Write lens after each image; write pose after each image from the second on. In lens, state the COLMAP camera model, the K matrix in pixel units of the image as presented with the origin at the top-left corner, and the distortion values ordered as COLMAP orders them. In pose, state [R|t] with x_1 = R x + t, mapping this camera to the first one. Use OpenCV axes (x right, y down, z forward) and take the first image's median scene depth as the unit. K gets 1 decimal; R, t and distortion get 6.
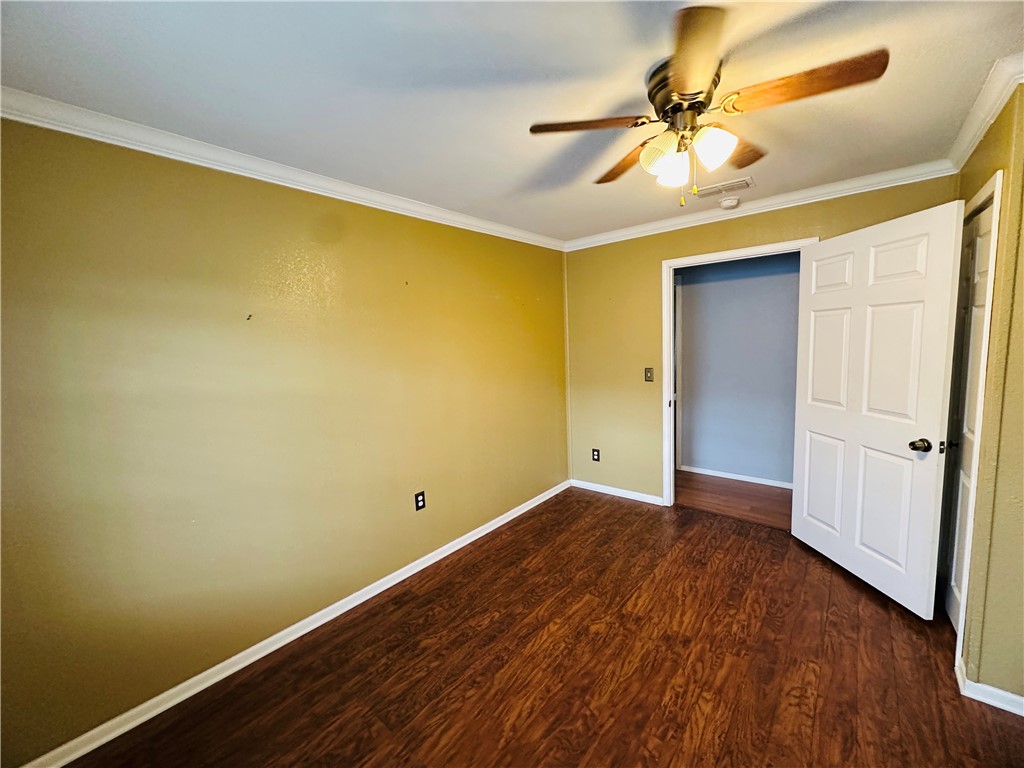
lens RADIAL K [[411.1, 0, 512.8], [0, 411.1, 384.4], [0, 0, 1]] dist [-0.000236, 0.000038]
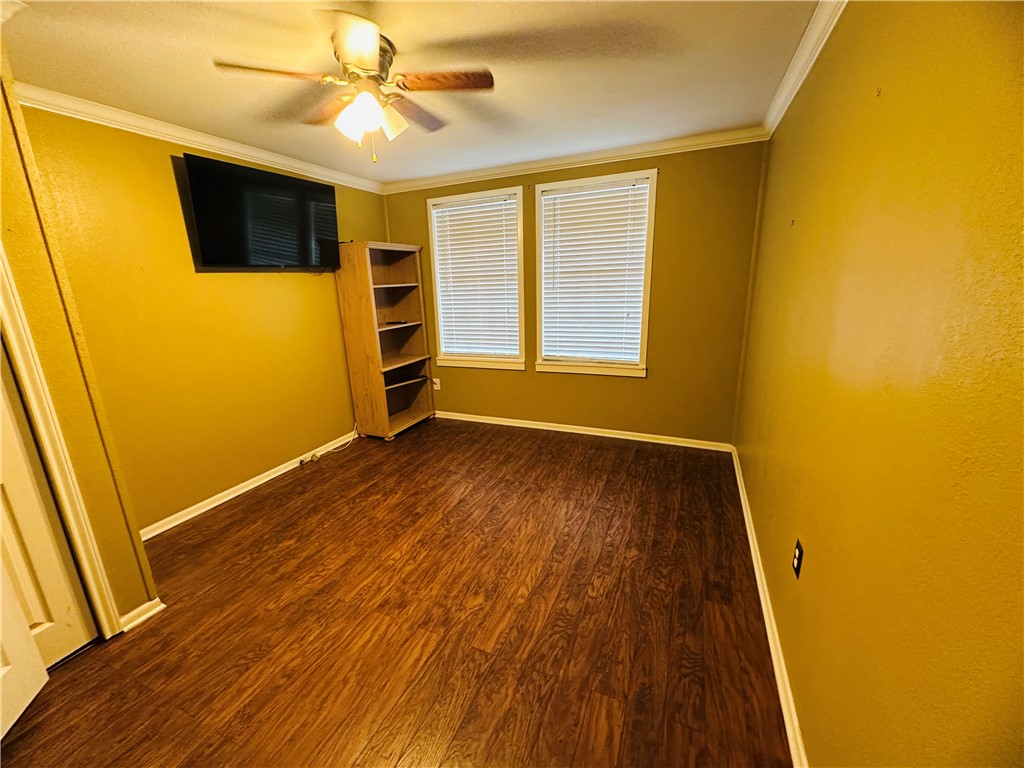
lens RADIAL K [[411.1, 0, 510.7], [0, 411.1, 383.2], [0, 0, 1]] dist [-0.000236, 0.000038]
pose [[-0.955851, 0.136496, -0.260225, 0.317162], [0.037164, 0.934612, 0.353722, -0.171908], [0.291491, 0.328435, -0.898423, 1.761662]]
